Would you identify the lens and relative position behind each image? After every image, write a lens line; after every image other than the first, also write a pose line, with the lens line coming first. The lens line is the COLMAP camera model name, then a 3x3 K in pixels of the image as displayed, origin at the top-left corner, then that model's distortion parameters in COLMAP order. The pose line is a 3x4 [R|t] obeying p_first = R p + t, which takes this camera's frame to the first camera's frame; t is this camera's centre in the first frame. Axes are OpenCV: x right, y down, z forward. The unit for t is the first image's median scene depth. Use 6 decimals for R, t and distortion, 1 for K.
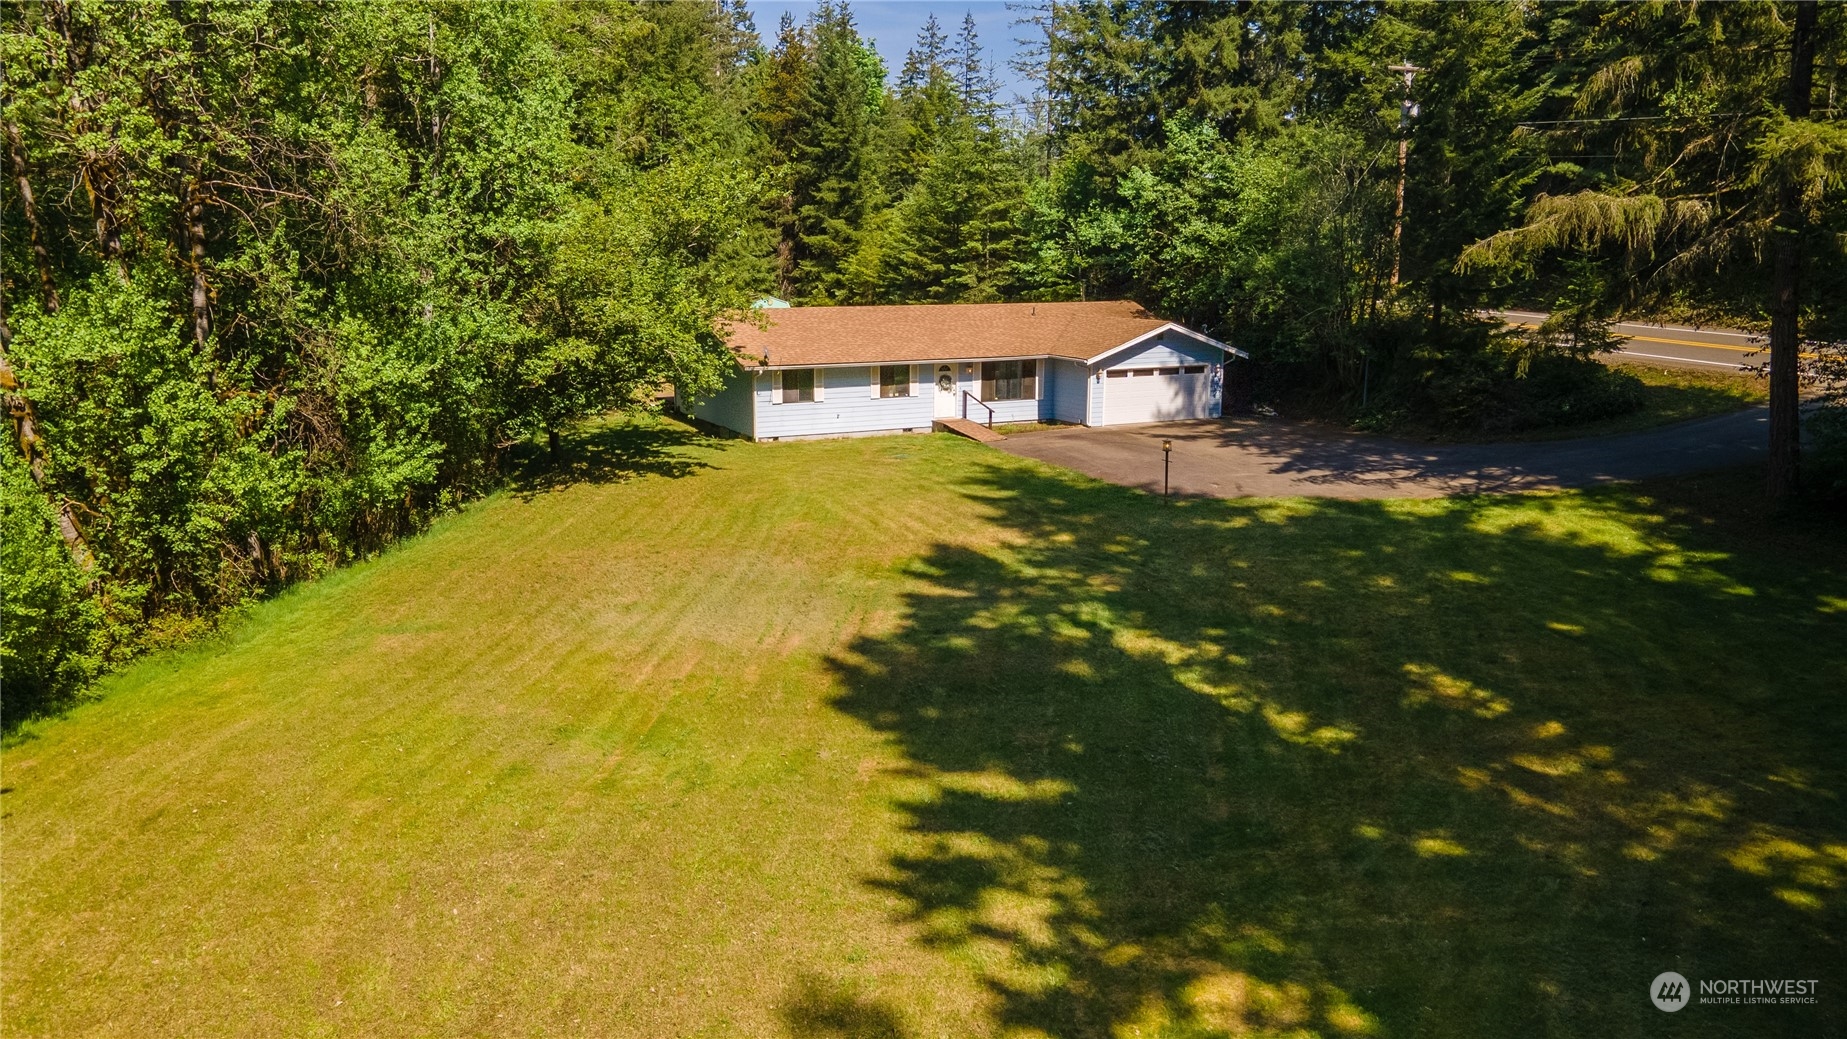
lens RADIAL K [[1323.8, 0, 933.6], [0, 1323.8, 511.4], [0, 0, 1]] dist [0.038579, -0.002436]
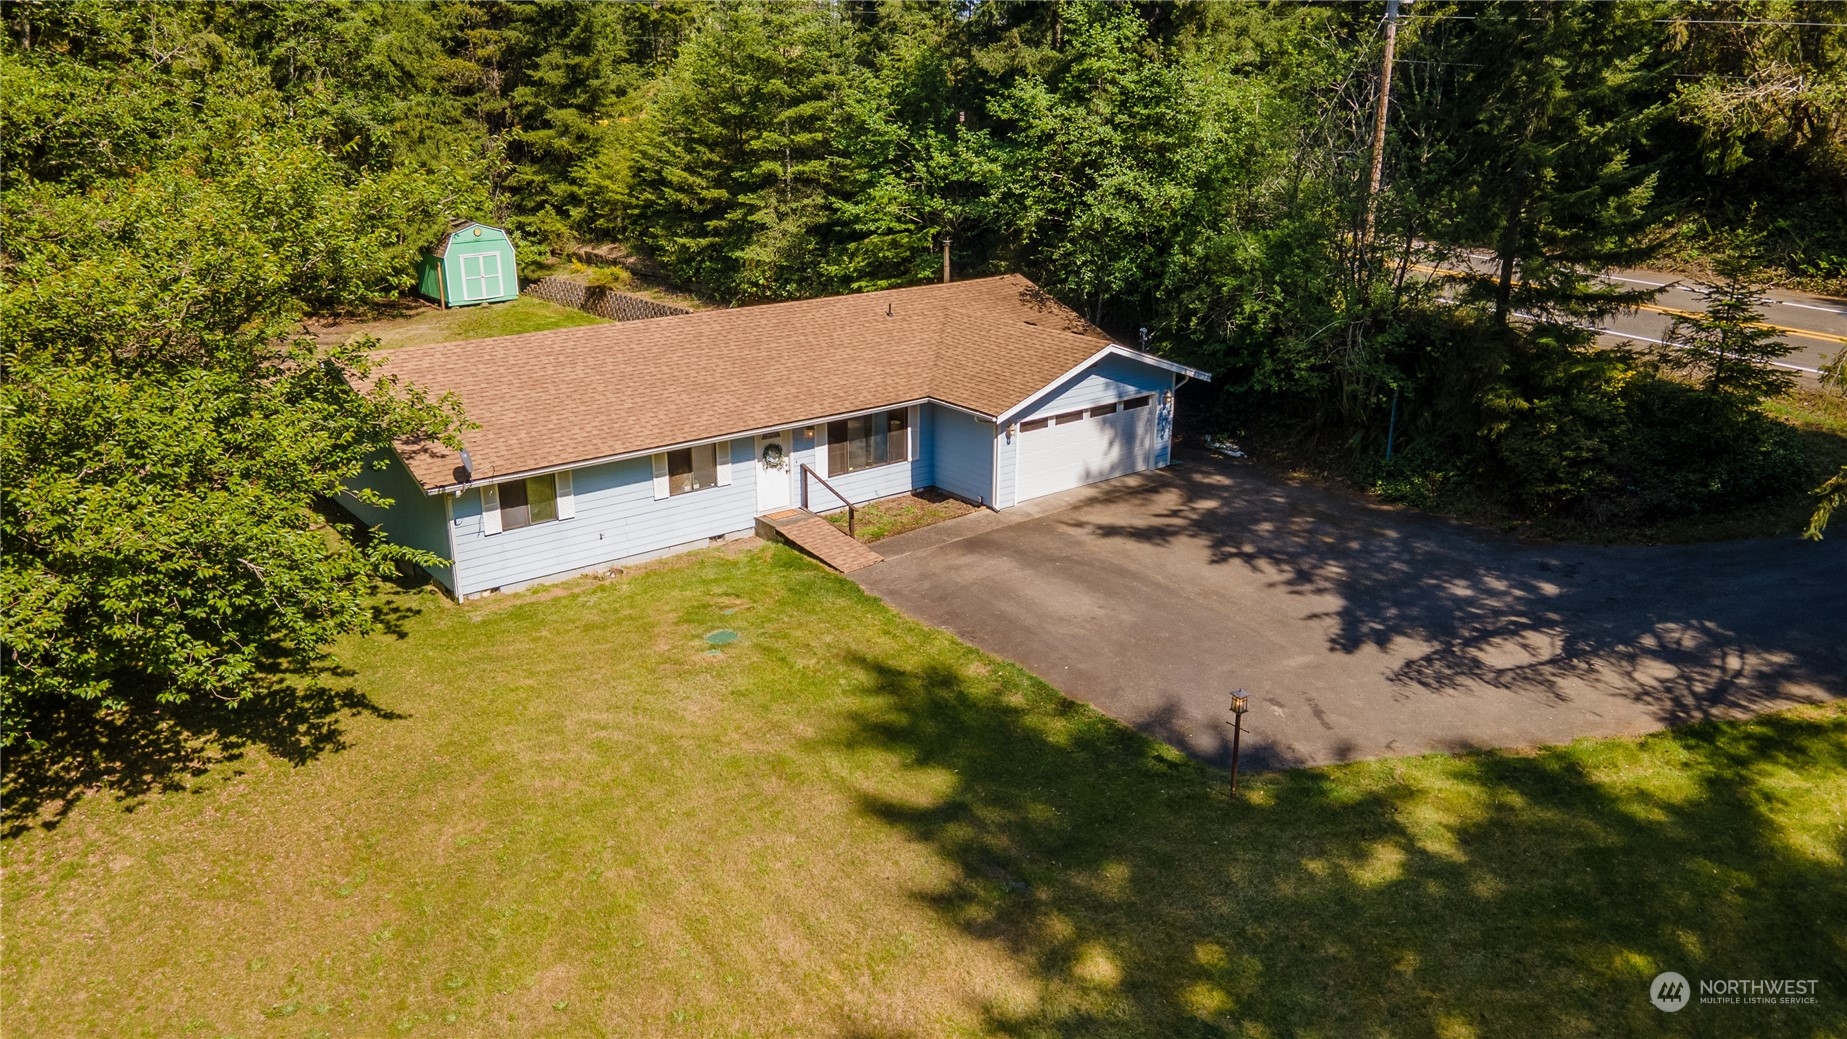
lens RADIAL K [[1323.8, 0, 914.8], [0, 1323.8, 508.6], [0, 0, 1]] dist [0.038579, -0.002436]
pose [[0.984187, -0.052329, 0.169229, -0.030078], [0.030074, 0.990861, 0.131489, -0.143988], [-0.174563, -0.124320, 0.976766, 0.352713]]
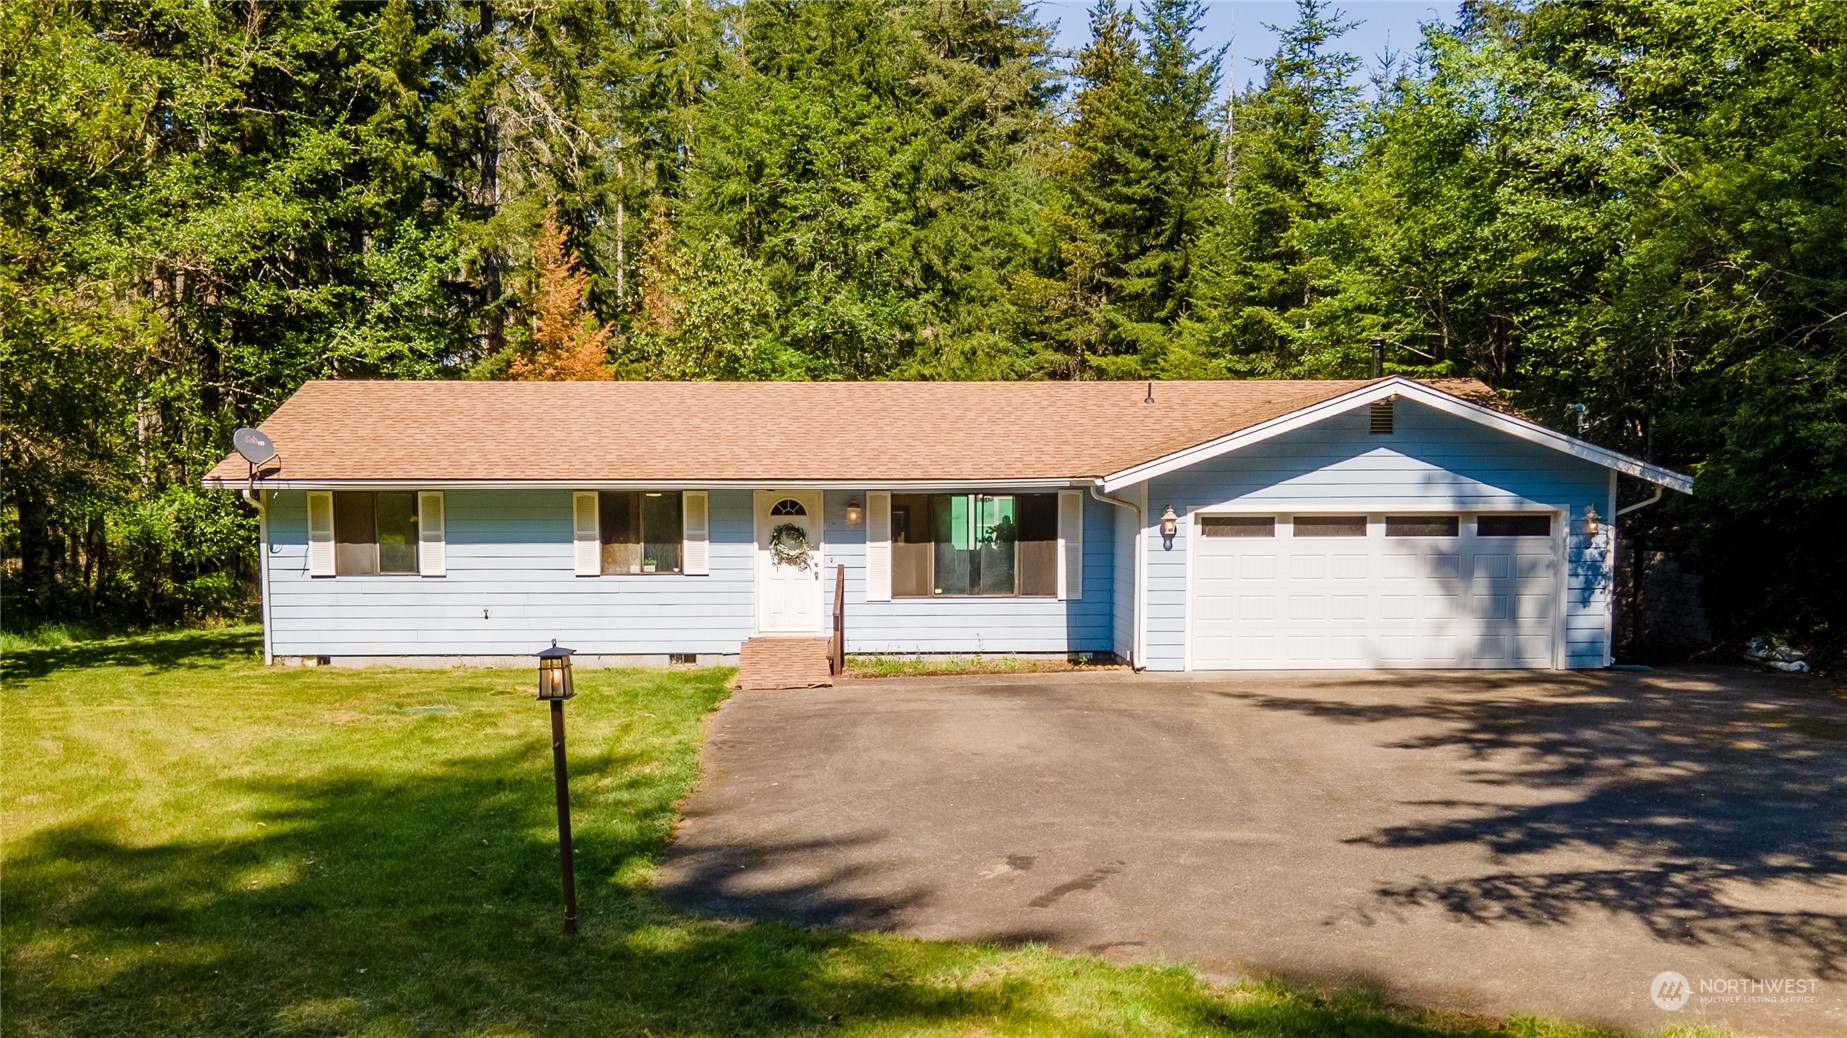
lens RADIAL K [[1752.8, 0, 918.7], [0, 1752.8, 535.4], [0, 0, 1]] dist [0.000982, 0.000000]
pose [[0.887365, 0.001185, -0.461066, 0.265934], [-0.084435, 0.983503, -0.159975, -0.018844], [0.453271, 0.180886, 0.872827, 0.531191]]
